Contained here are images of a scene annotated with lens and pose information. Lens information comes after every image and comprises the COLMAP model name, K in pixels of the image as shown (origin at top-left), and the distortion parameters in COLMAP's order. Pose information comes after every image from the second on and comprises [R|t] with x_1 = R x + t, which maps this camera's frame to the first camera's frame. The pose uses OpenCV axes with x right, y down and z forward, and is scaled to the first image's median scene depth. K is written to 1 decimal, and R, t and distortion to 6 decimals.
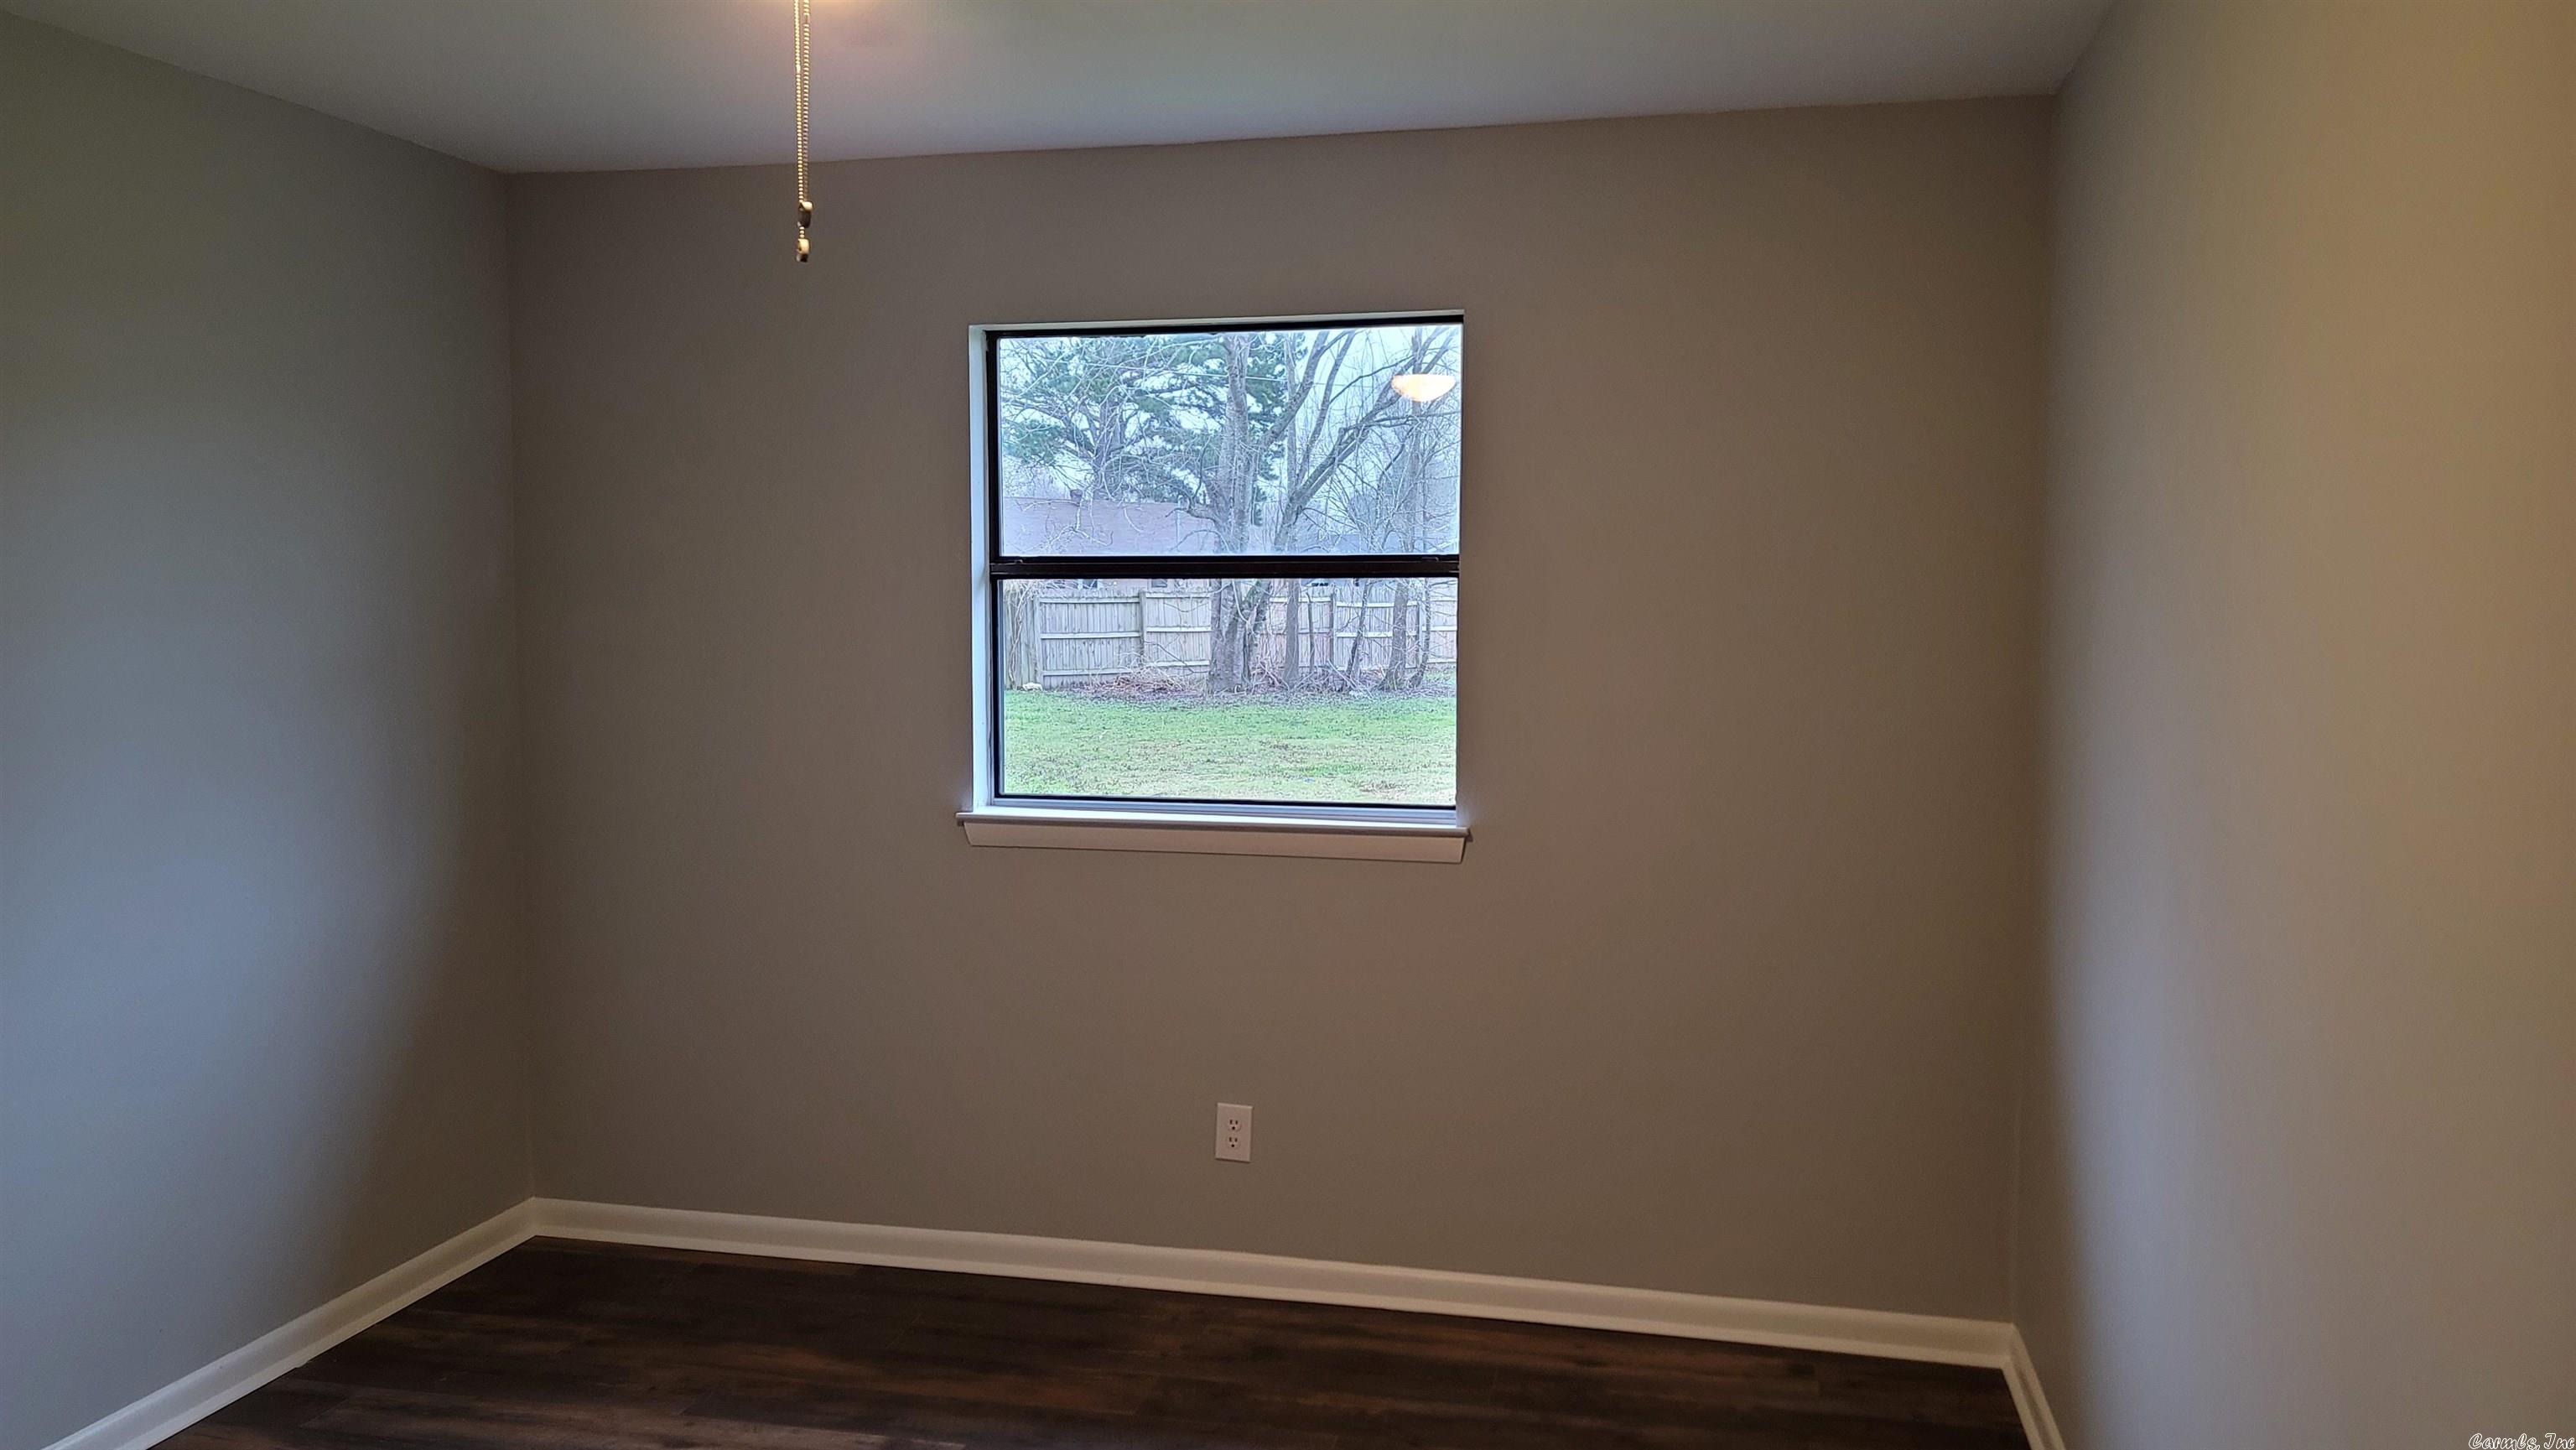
lens RADIAL K [[1873.1, 0, 1297.7], [0, 1873.1, 706.6], [0, 0, 1]] dist [0.115463, 0.000870]
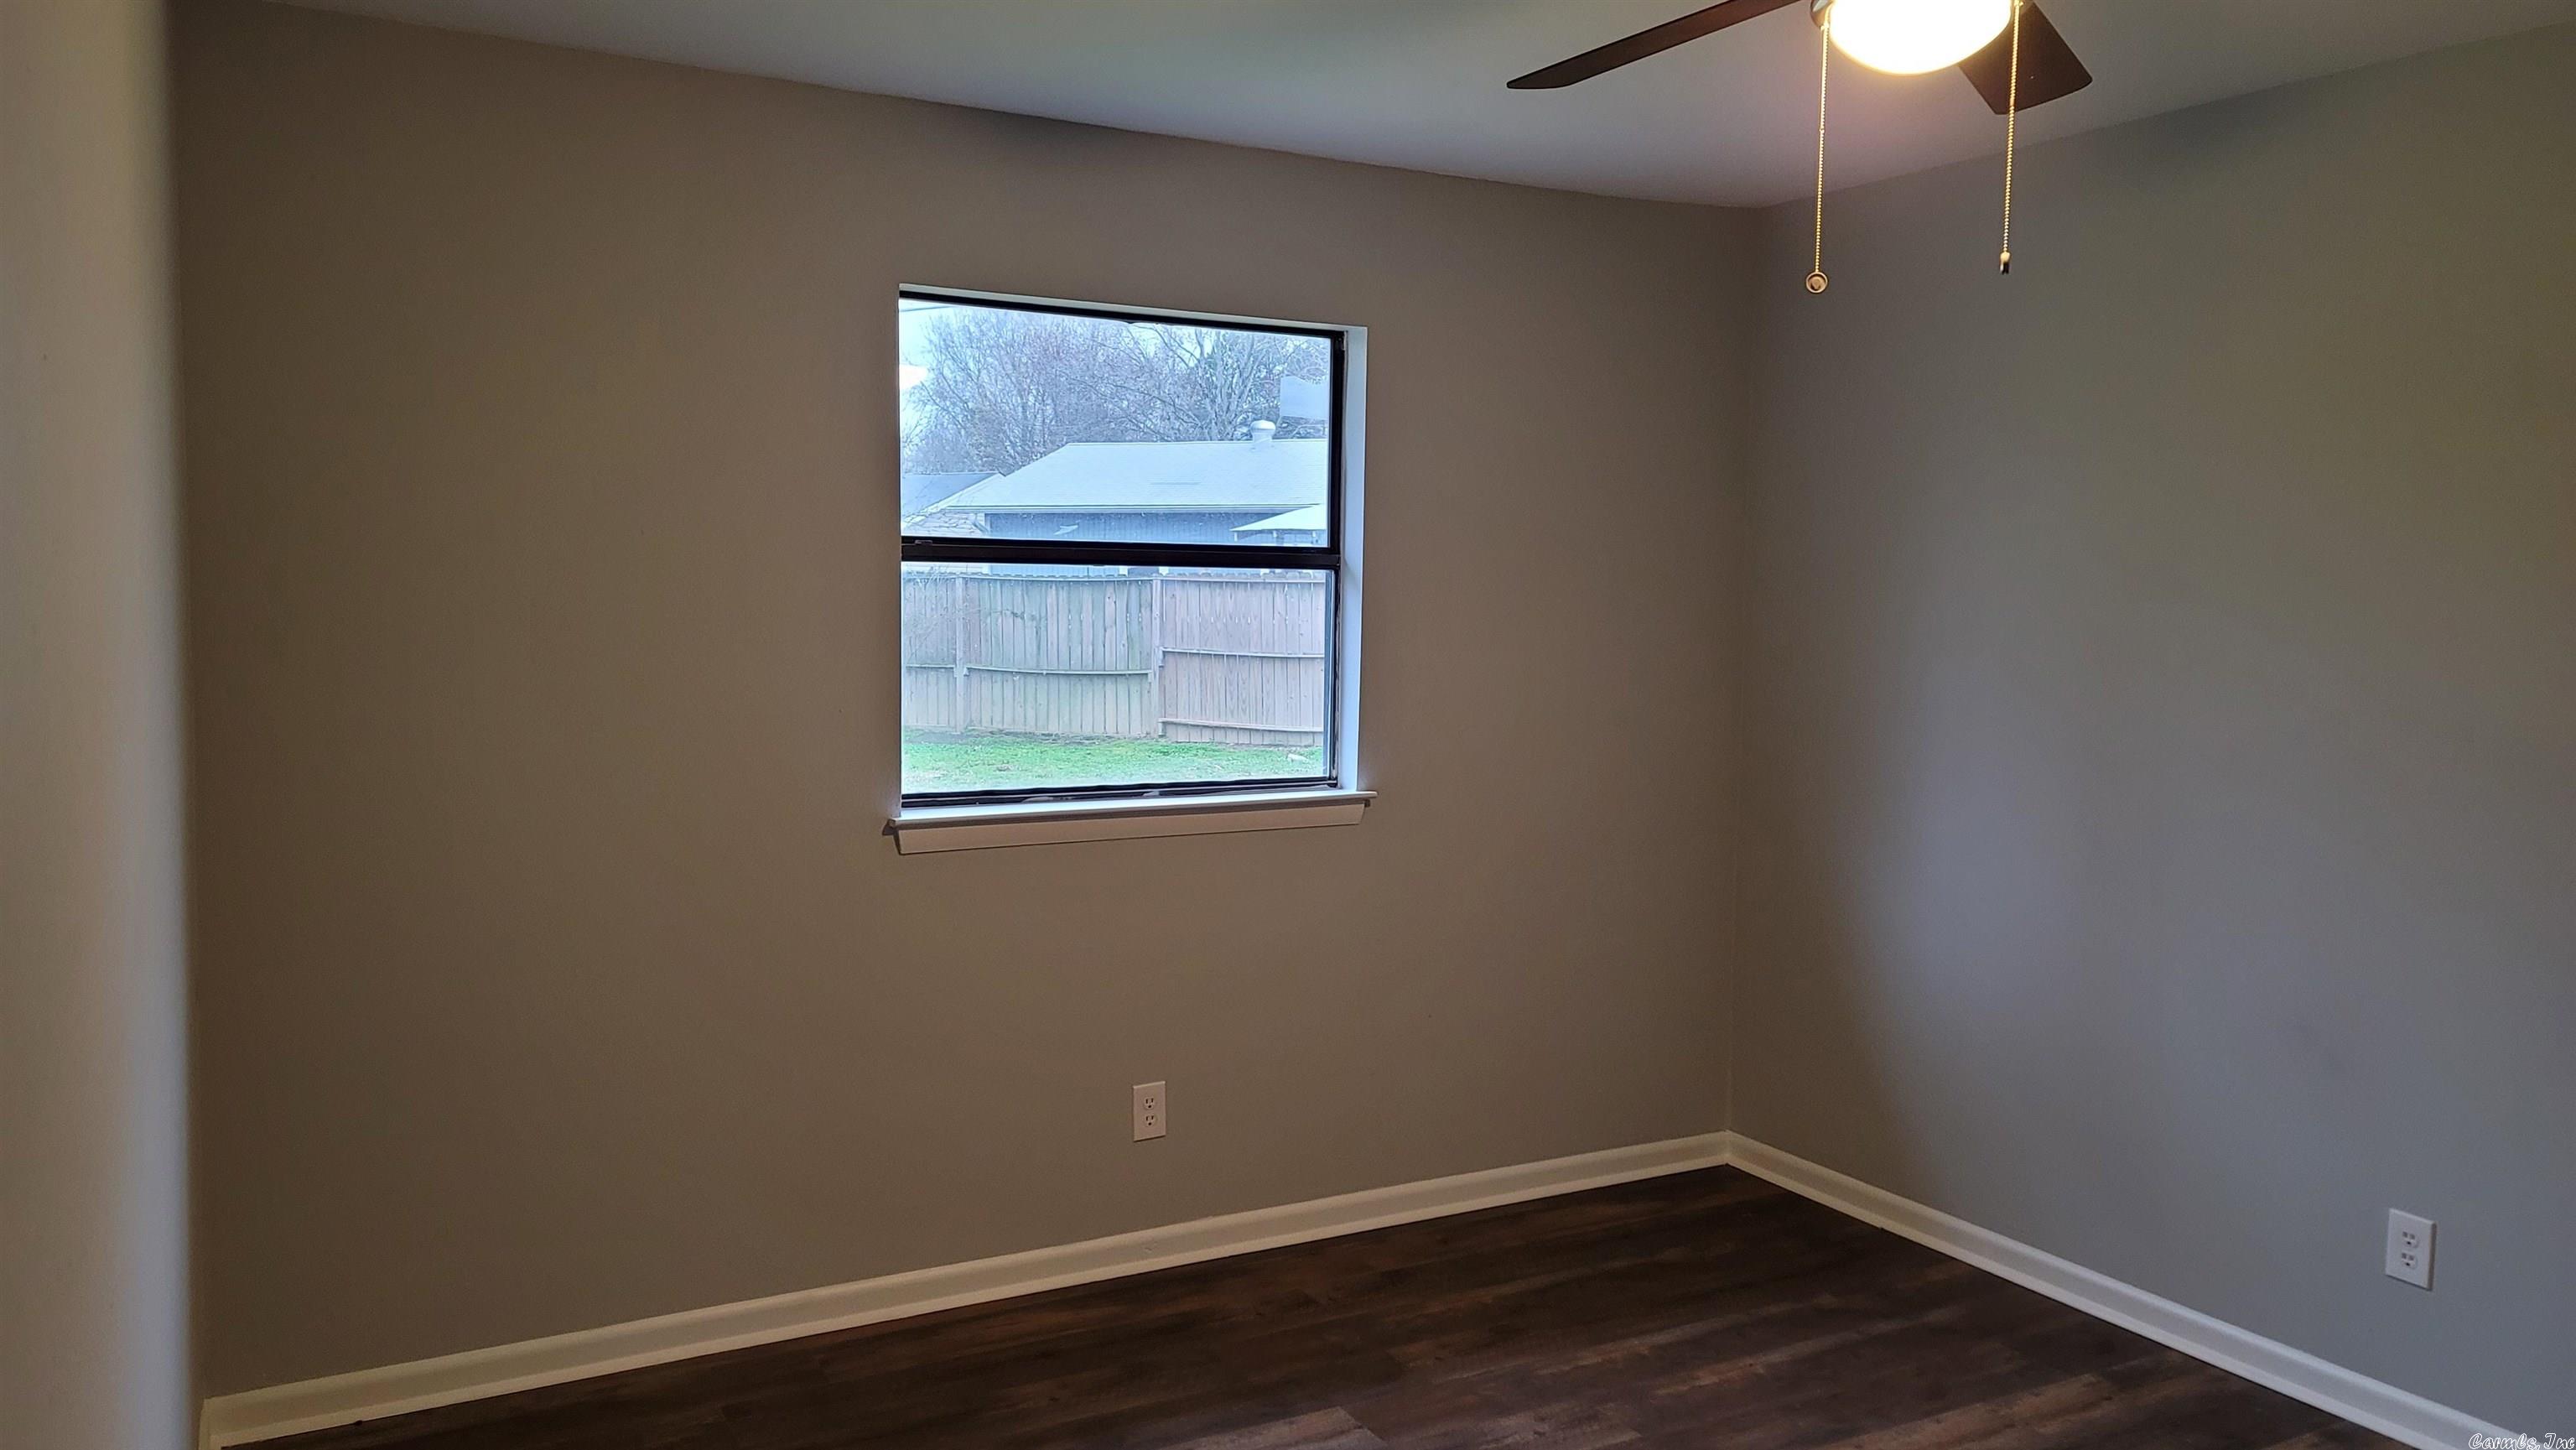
lens RADIAL K [[1873.1, 0, 1295.4], [0, 1873.1, 716.3], [0, 0, 1]] dist [0.115463, 0.000870]
pose [[0.733841, -0.031759, 0.678579, -0.660470], [0.028546, 0.999466, 0.015906, -0.000944], [-0.678721, 0.007698, 0.734356, 0.197551]]
